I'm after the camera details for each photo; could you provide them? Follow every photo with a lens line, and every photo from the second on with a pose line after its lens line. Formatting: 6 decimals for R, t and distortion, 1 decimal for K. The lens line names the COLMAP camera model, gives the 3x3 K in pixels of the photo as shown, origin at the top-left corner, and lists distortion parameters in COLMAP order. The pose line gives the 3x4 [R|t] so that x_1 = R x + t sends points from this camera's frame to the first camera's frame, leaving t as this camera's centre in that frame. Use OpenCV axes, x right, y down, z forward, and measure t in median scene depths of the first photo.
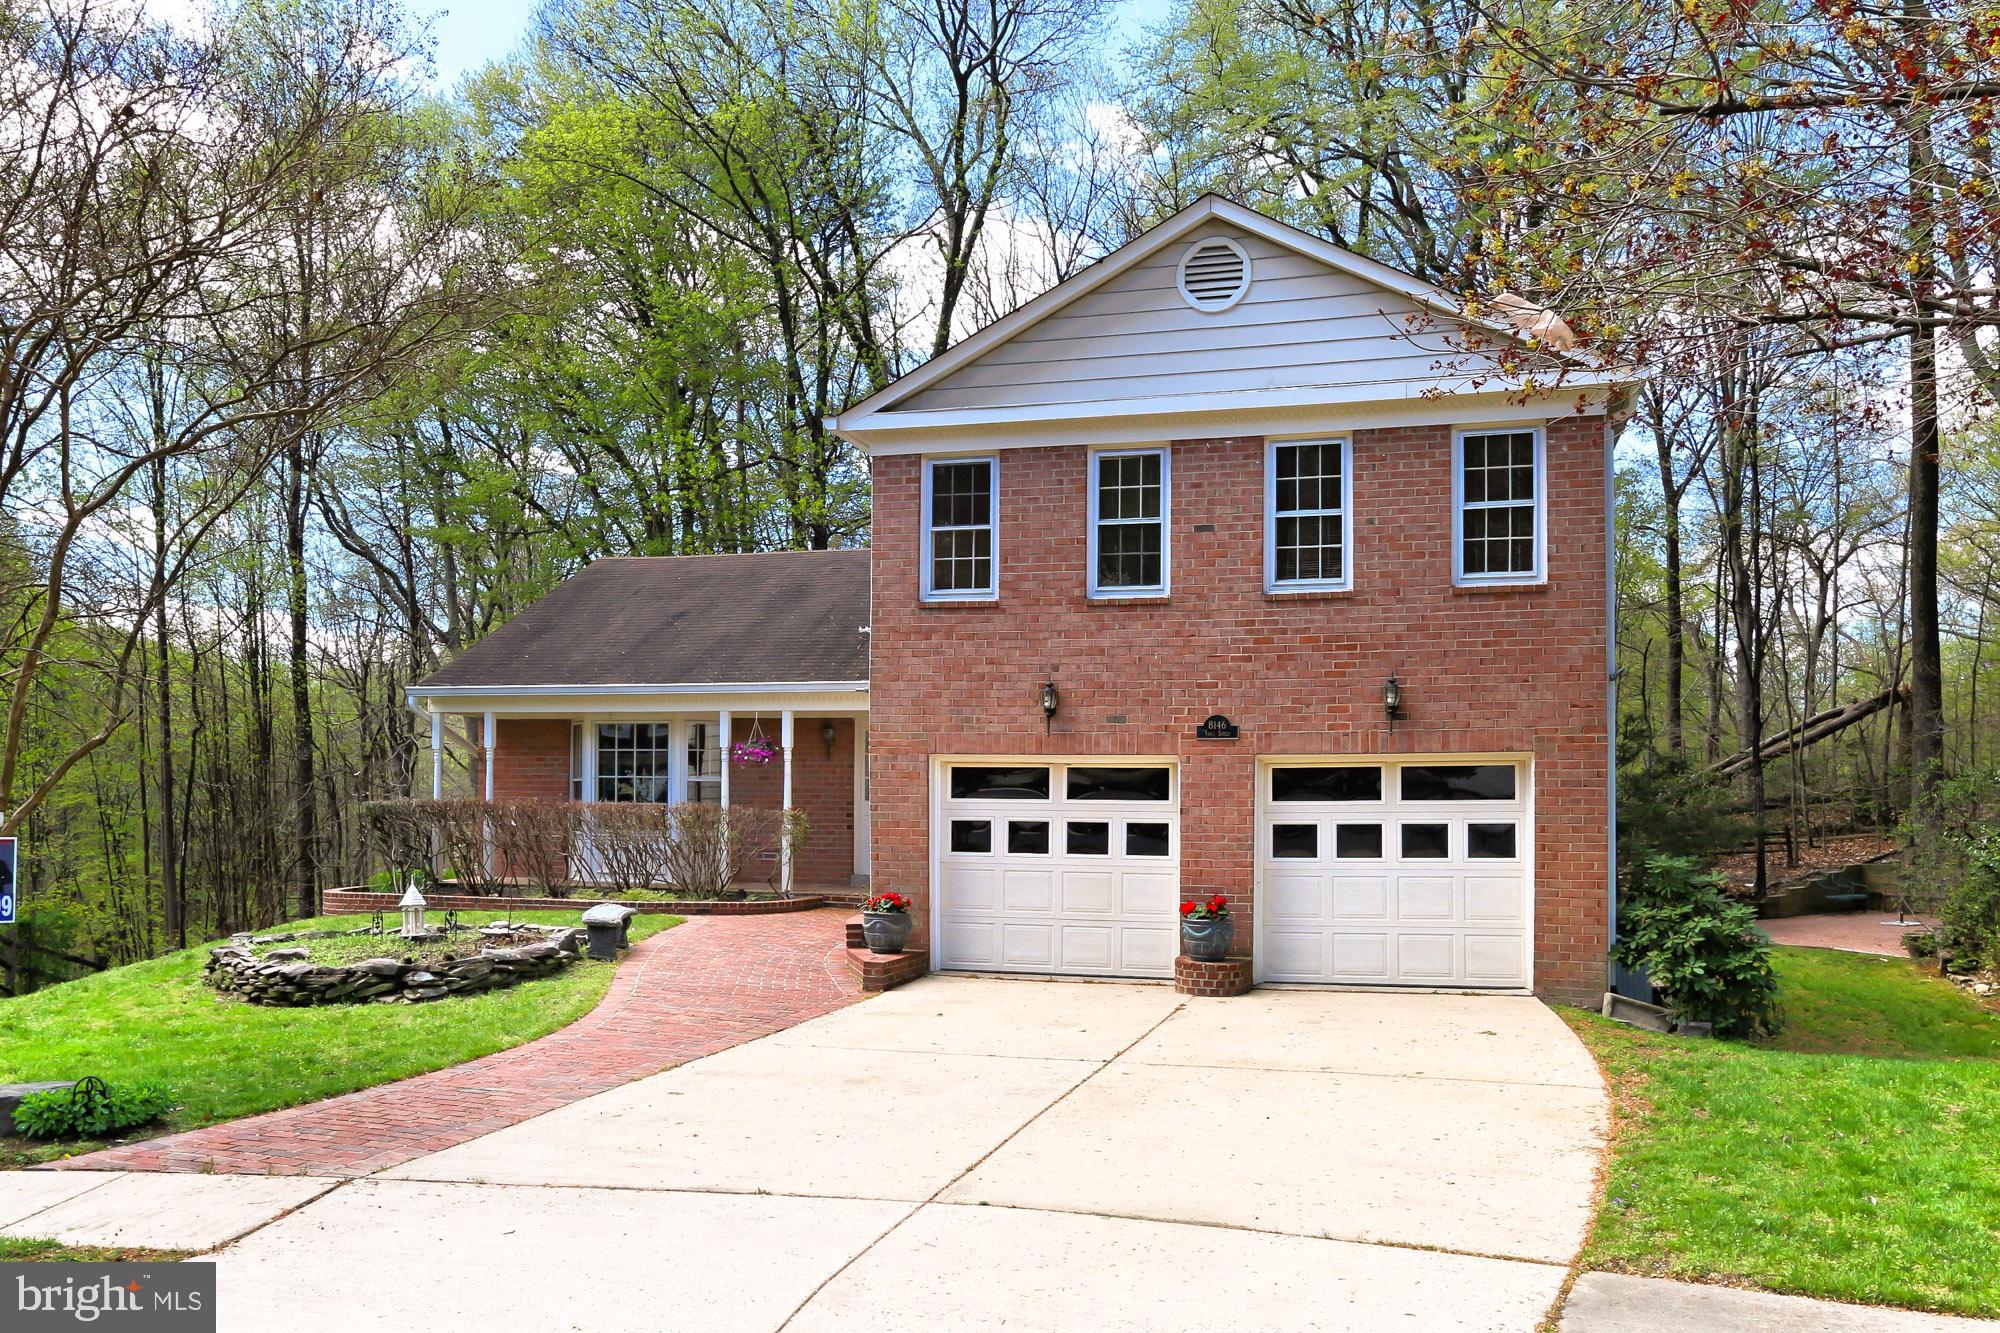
lens RADIAL K [[1573.0, 0, 1005.3], [0, 1573.0, 679.6], [0, 0, 1]] dist [0.010994, -0.016182]
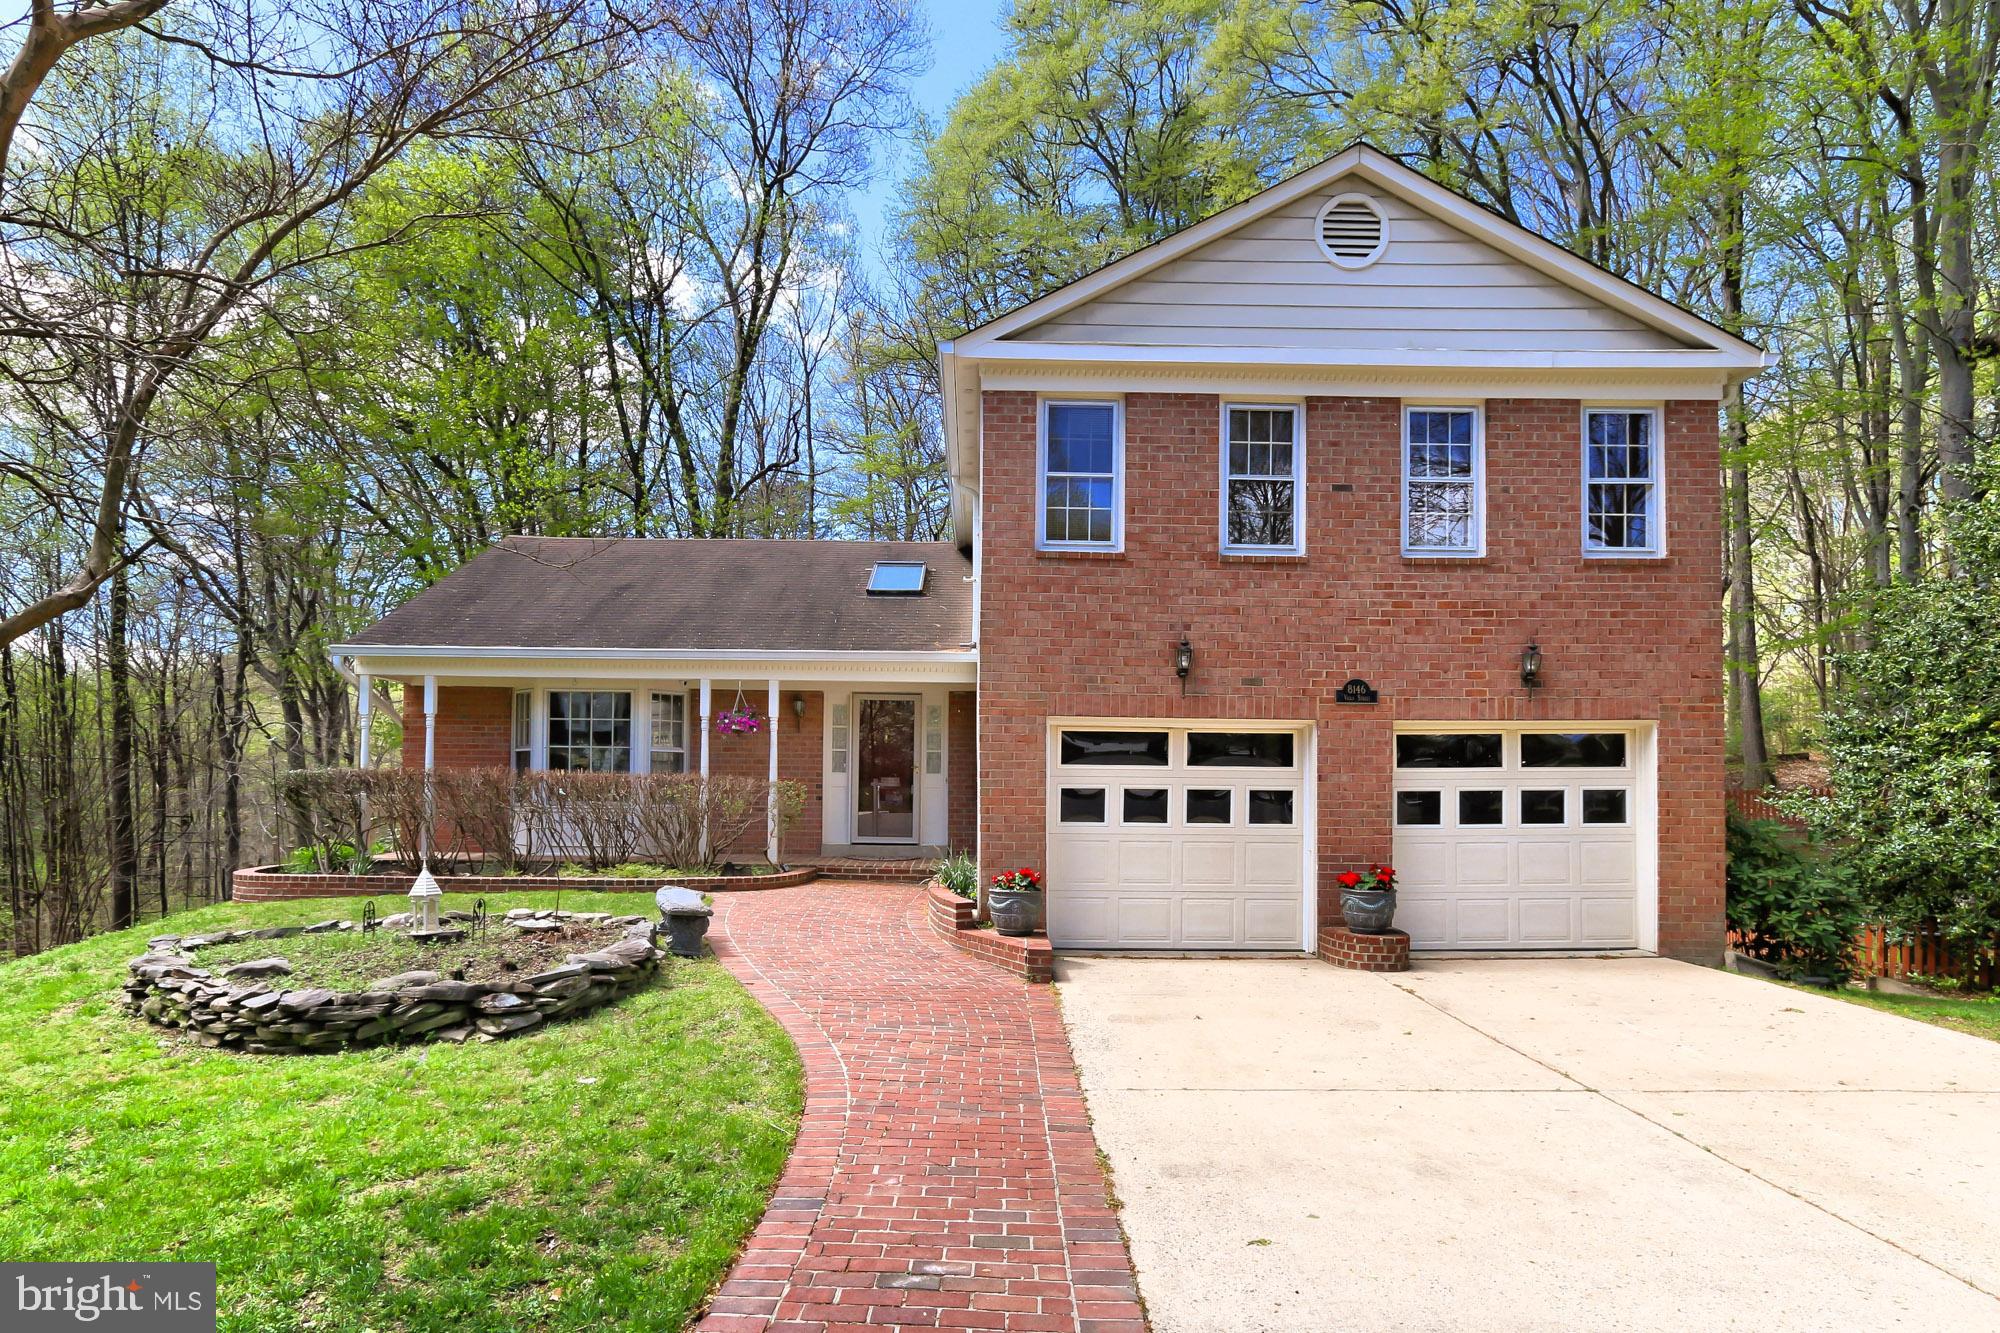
lens RADIAL K [[1098.3, 0, 997.5], [0, 1098.3, 707.8], [0, 0, 1]] dist [-0.003953, 0.002777]
pose [[0.959685, 0.019451, 0.280403, -0.263581], [-0.022220, 0.999731, 0.006699, 0.039817], [-0.280198, -0.012659, 0.959859, 0.400658]]
